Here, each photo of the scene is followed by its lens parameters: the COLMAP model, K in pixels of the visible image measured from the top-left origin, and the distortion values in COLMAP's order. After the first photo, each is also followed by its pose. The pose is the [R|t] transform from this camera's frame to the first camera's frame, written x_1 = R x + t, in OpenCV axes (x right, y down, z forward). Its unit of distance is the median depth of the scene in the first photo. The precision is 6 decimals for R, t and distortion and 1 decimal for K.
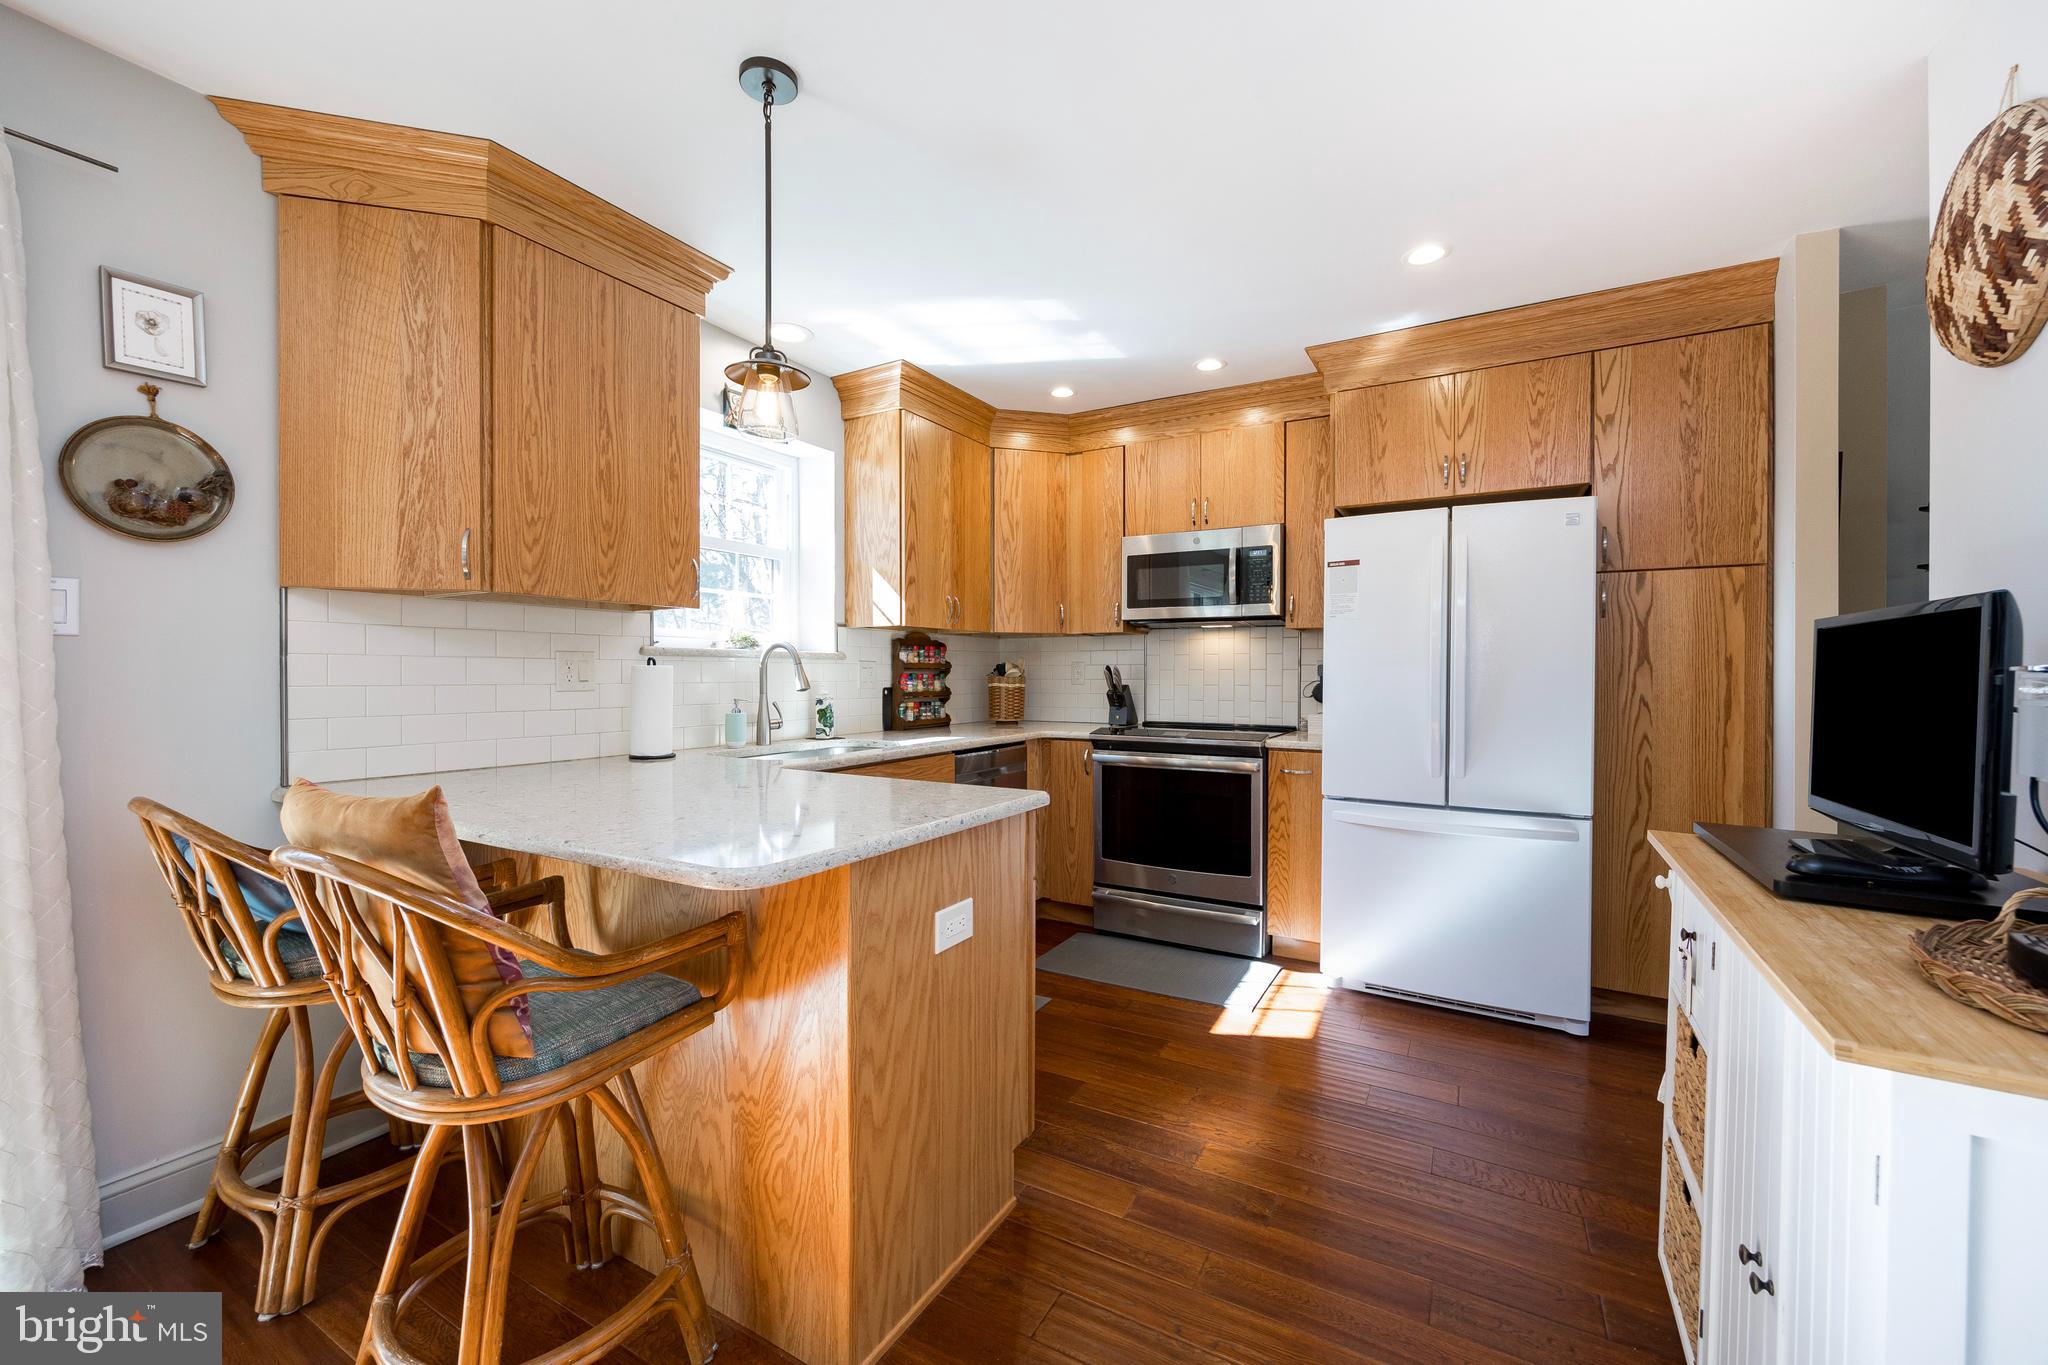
lens RADIAL K [[815.5, 0, 1022.7], [0, 815.5, 669.0], [0, 0, 1]] dist [-0.006047, -0.000066]
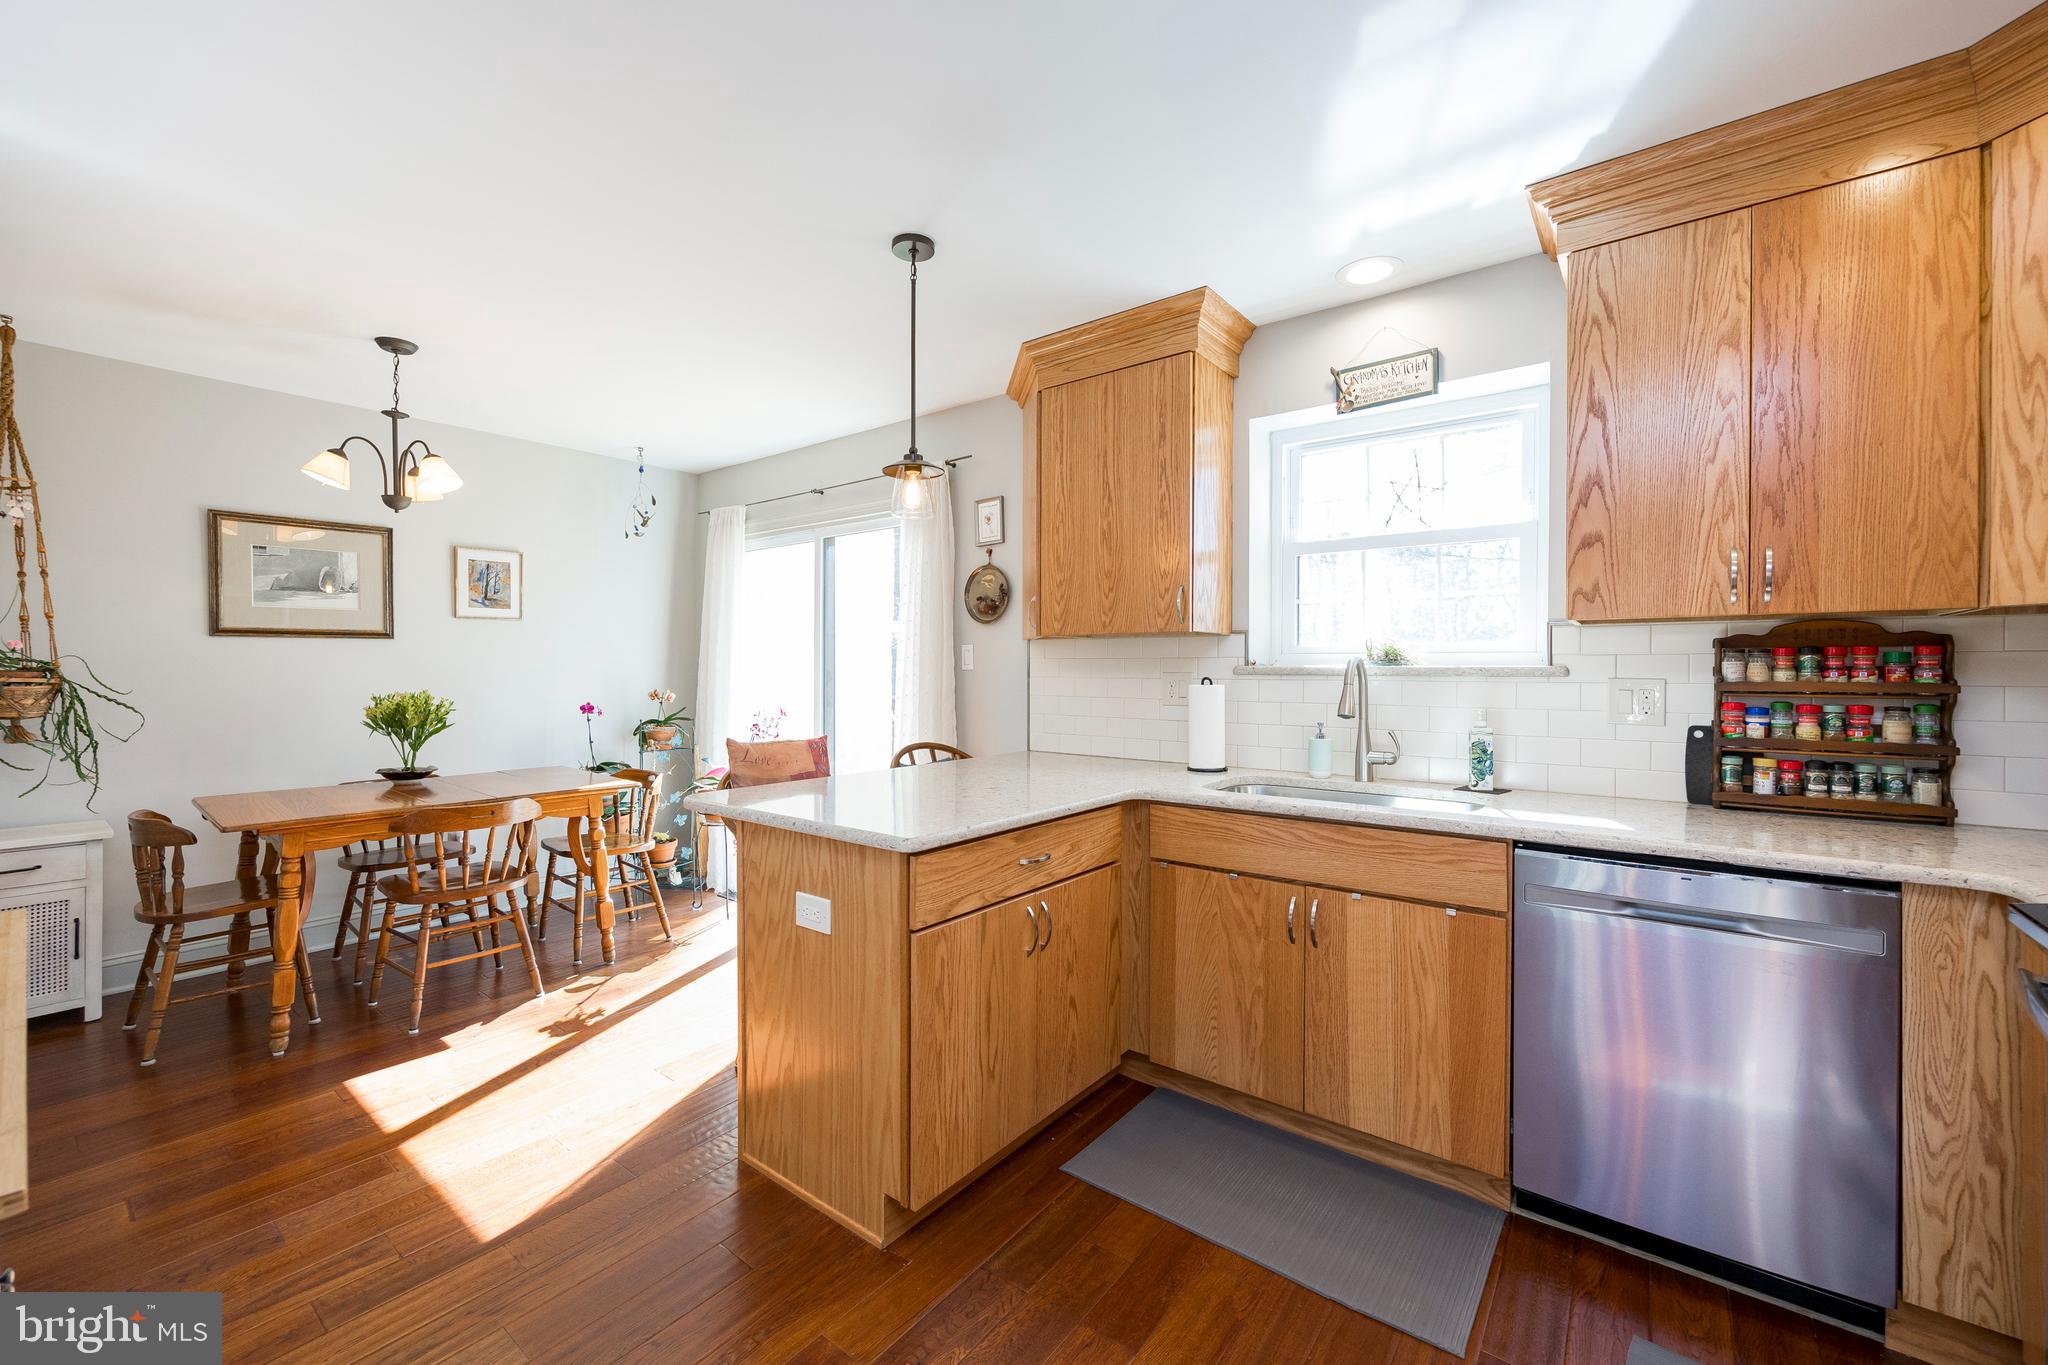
lens RADIAL K [[815.5, 0, 1022.7], [0, 815.5, 669.0], [0, 0, 1]] dist [-0.006047, -0.000066]
pose [[-0.145268, -0.002666, -0.989389, 0.744302], [0.001802, 0.999994, -0.002959, -0.026126], [0.989391, -0.002213, -0.145262, 1.048279]]
